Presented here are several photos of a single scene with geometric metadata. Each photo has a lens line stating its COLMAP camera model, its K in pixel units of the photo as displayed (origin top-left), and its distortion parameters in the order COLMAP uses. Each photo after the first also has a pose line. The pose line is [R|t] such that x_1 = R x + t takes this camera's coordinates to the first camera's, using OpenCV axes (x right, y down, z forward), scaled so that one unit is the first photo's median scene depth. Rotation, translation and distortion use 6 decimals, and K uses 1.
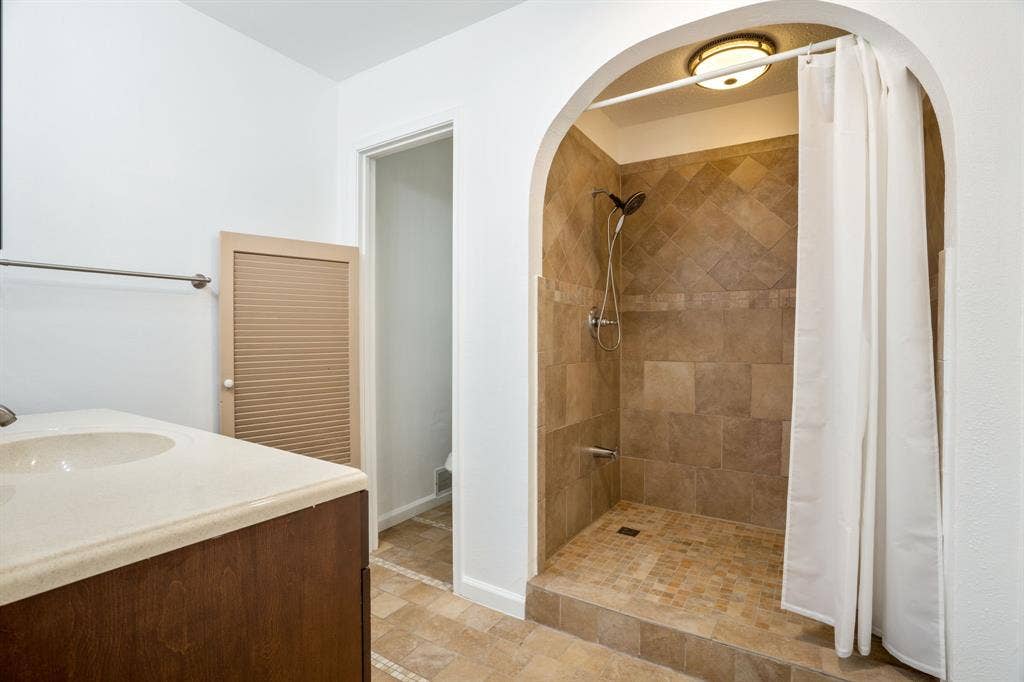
lens RADIAL K [[478.2, 0, 506.6], [0, 478.2, 340.7], [0, 0, 1]] dist [-0.005400, 0.000879]
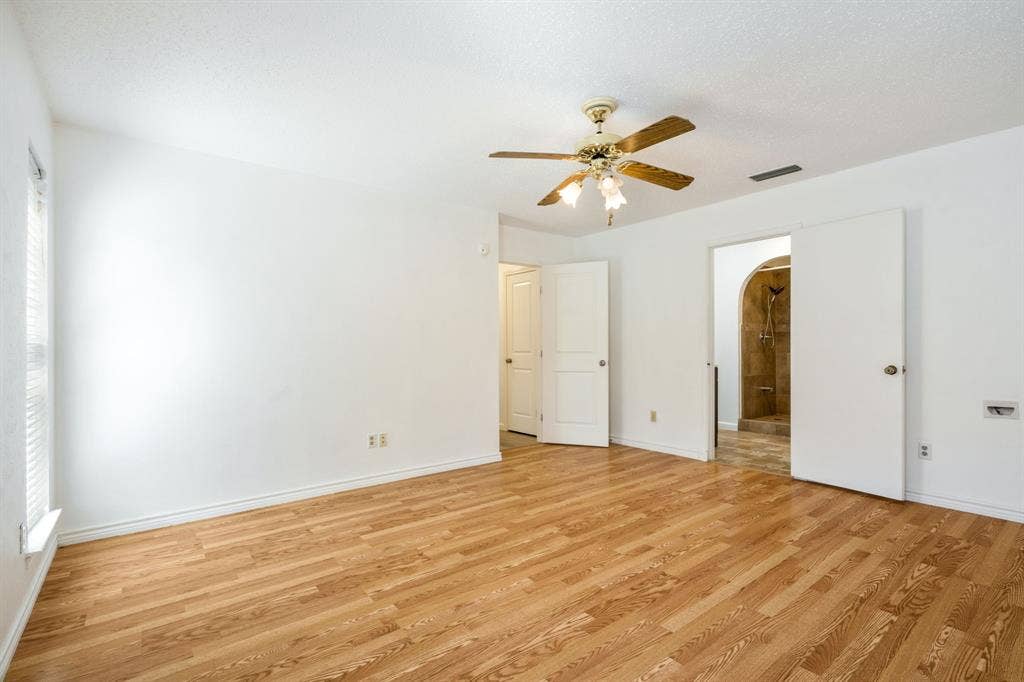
lens RADIAL K [[478.2, 0, 514.0], [0, 478.2, 340.7], [0, 0, 1]] dist [-0.005400, 0.000879]
pose [[0.948876, -0.006215, -0.315589, -0.326066], [0.005382, 0.999979, -0.003512, -0.019121], [0.315604, 0.001634, 0.948890, -2.211828]]
